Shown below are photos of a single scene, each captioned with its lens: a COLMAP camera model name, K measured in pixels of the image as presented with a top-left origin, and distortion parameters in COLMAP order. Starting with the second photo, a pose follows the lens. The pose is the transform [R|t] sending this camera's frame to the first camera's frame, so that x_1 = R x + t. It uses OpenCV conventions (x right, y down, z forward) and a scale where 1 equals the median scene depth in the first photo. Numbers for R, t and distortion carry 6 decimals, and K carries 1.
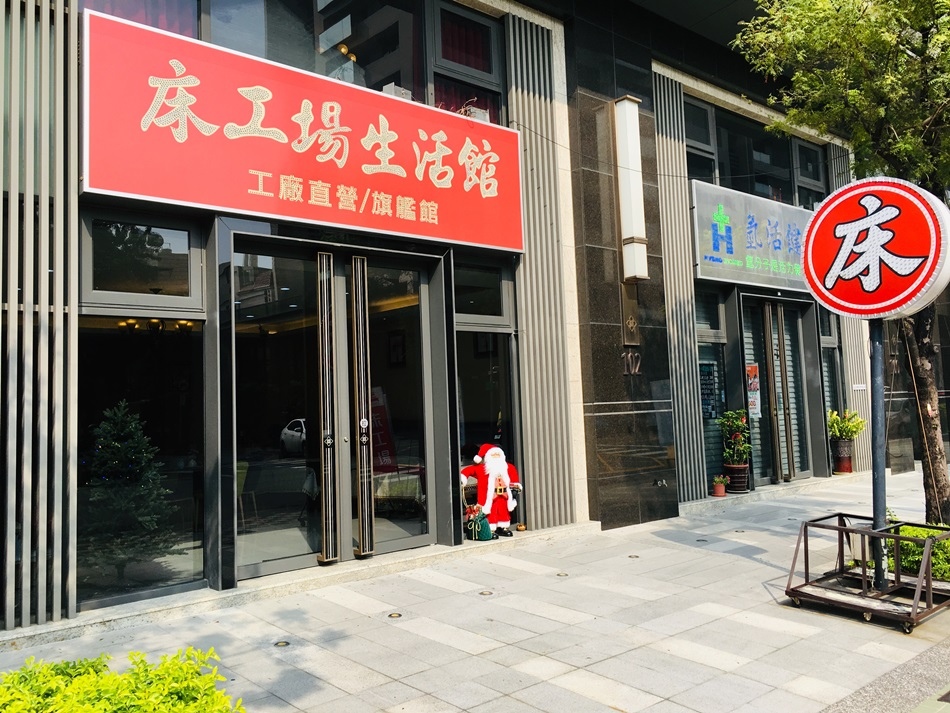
lens RADIAL K [[791.0, 0, 478.6], [0, 791.0, 352.6], [0, 0, 1]] dist [0.065543, -0.062654]
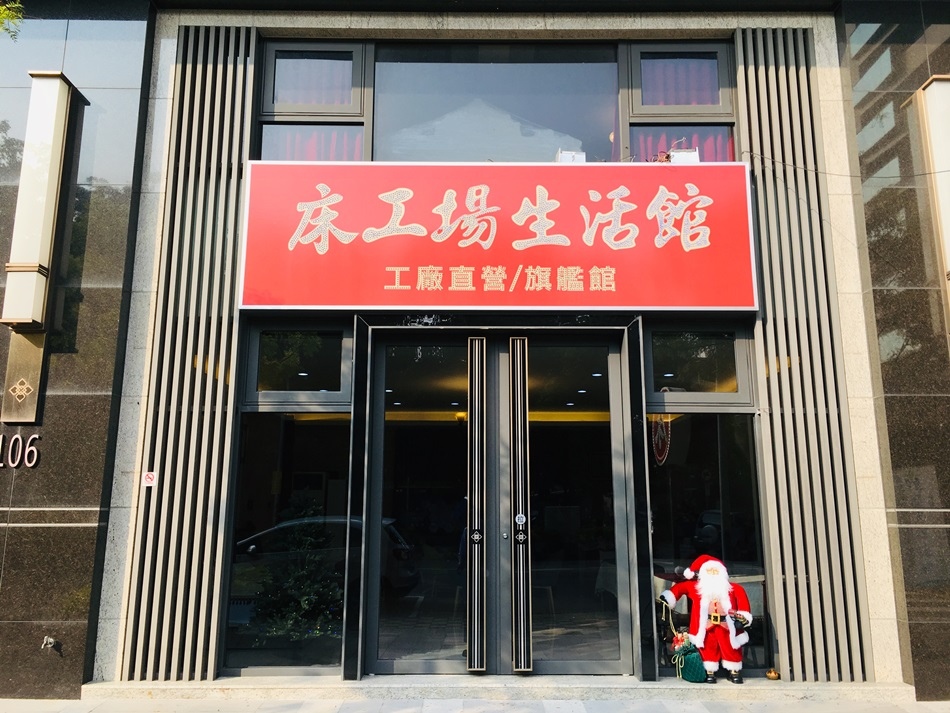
lens RADIAL K [[791.0, 0, 475.8], [0, 791.0, 357.6], [0, 0, 1]] dist [0.065543, -0.062654]
pose [[0.756558, -0.087257, -0.648078, 0.409890], [0.013770, 0.992964, -0.117617, 0.011494], [0.653781, 0.080060, 0.752437, 0.263801]]
